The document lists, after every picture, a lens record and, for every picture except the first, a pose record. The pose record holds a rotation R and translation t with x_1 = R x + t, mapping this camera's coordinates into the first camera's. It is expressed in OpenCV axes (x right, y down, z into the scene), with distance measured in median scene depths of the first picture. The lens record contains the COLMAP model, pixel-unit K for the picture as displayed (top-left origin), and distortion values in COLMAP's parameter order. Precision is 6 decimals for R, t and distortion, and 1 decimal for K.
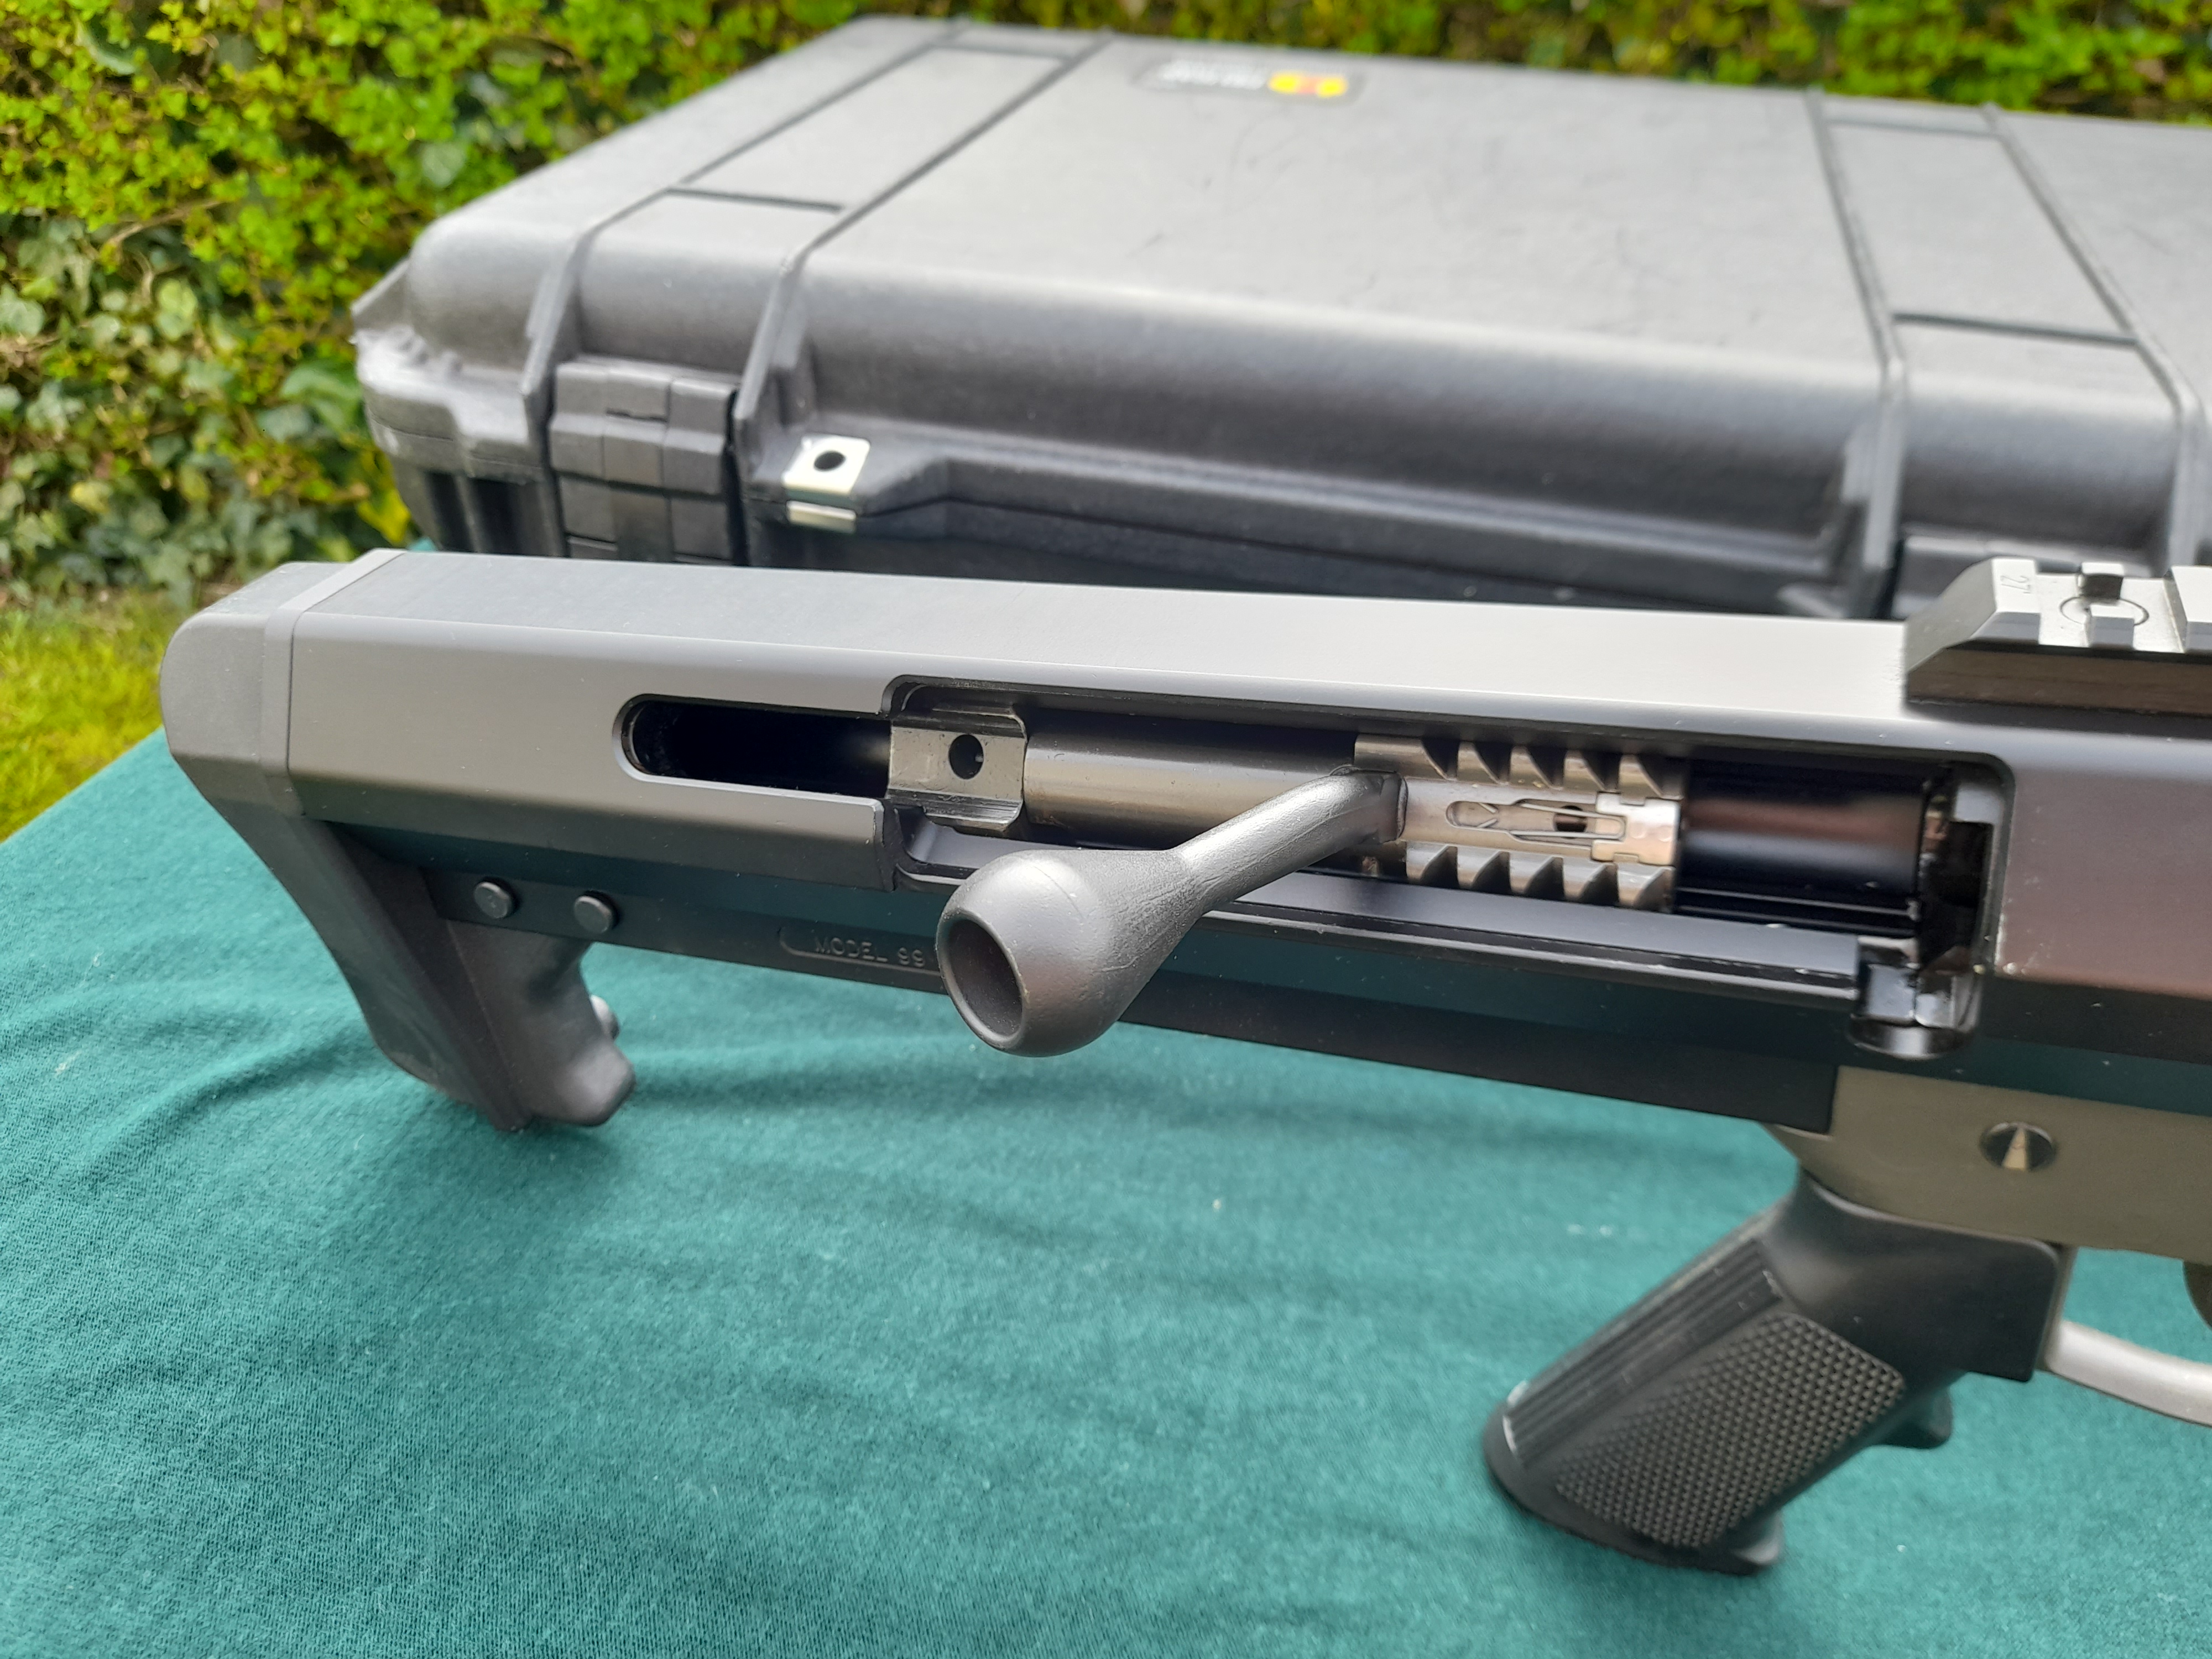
lens RADIAL K [[1697.5, 0, 1110.5], [0, 1697.5, 843.6], [0, 0, 1]] dist [0.032361, -0.034698]
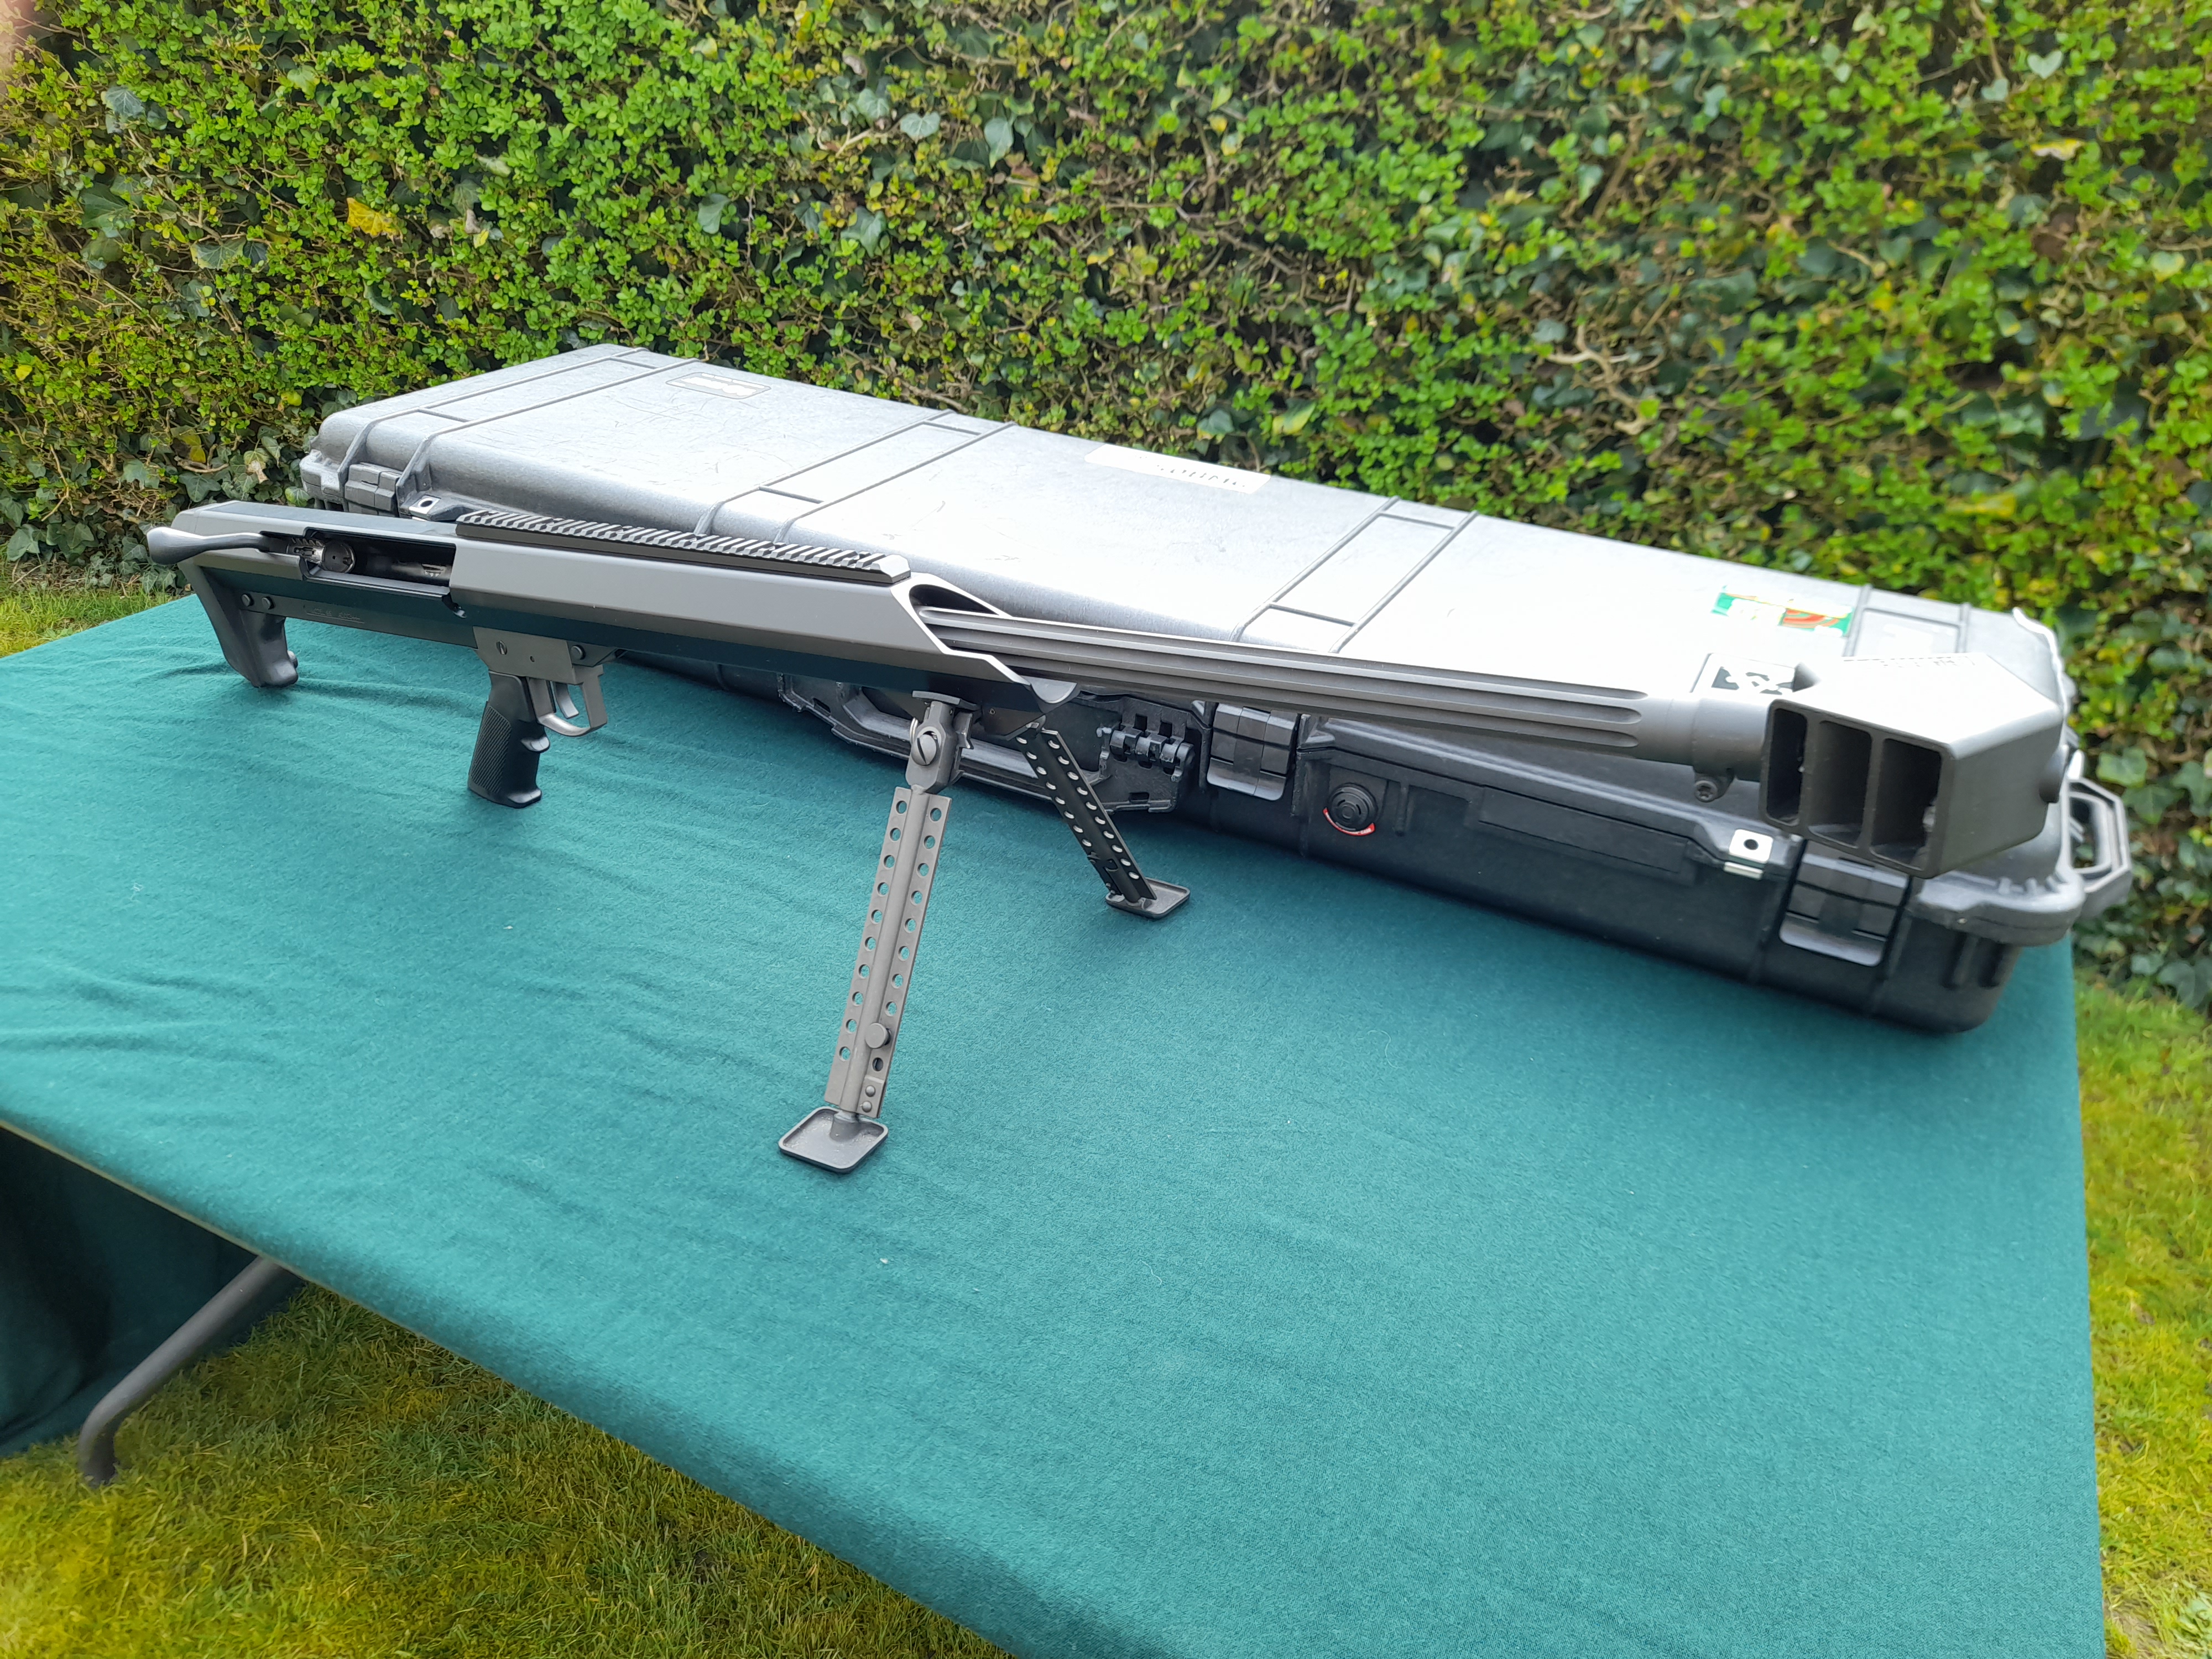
lens RADIAL K [[1697.5, 0, 1176.6], [0, 1697.5, 858.1], [0, 0, 1]] dist [0.032361, -0.034698]
pose [[0.983528, 0.117448, -0.137402, 1.868047], [-0.132278, 0.985711, -0.104285, 0.604724], [0.123190, 0.120743, 0.985010, -1.962906]]
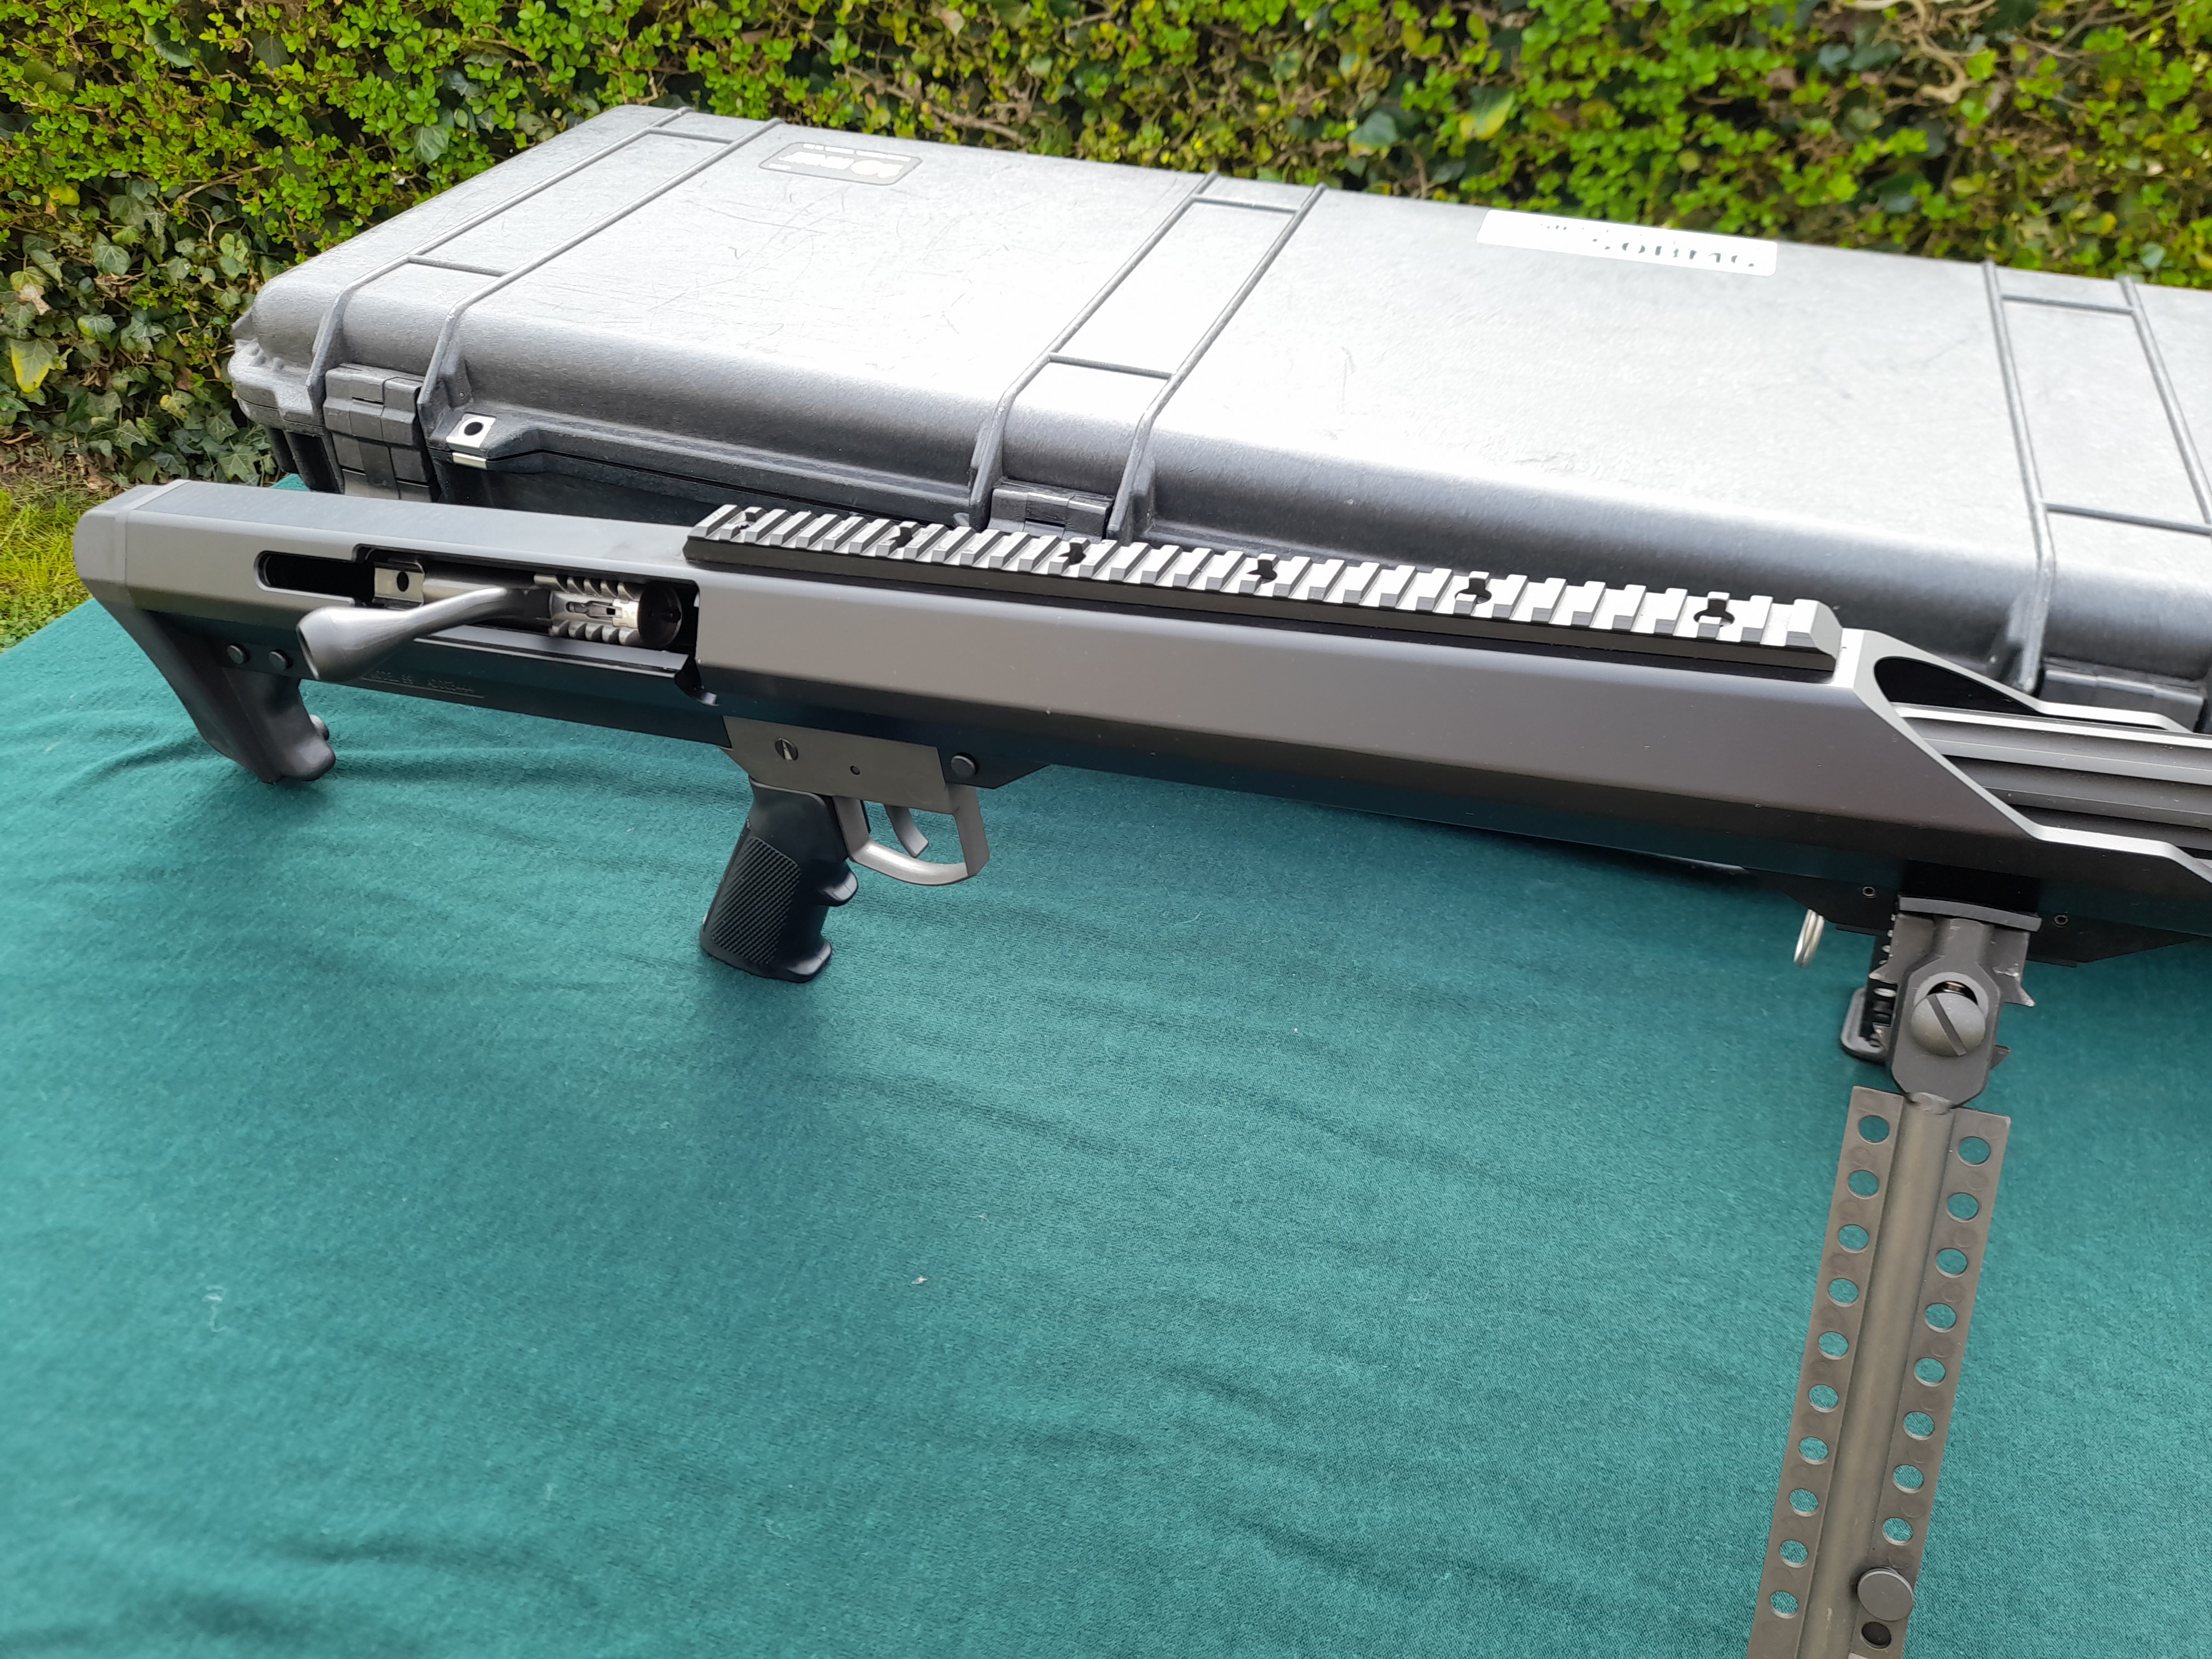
lens RADIAL K [[1697.5, 0, 1146.2], [0, 1697.5, 845.9], [0, 0, 1]] dist [0.032361, -0.034698]
pose [[0.998393, 0.026259, -0.050225, 0.748582], [-0.023310, 0.998019, 0.058442, 0.104429], [0.051660, -0.057177, 0.997027, -0.893185]]
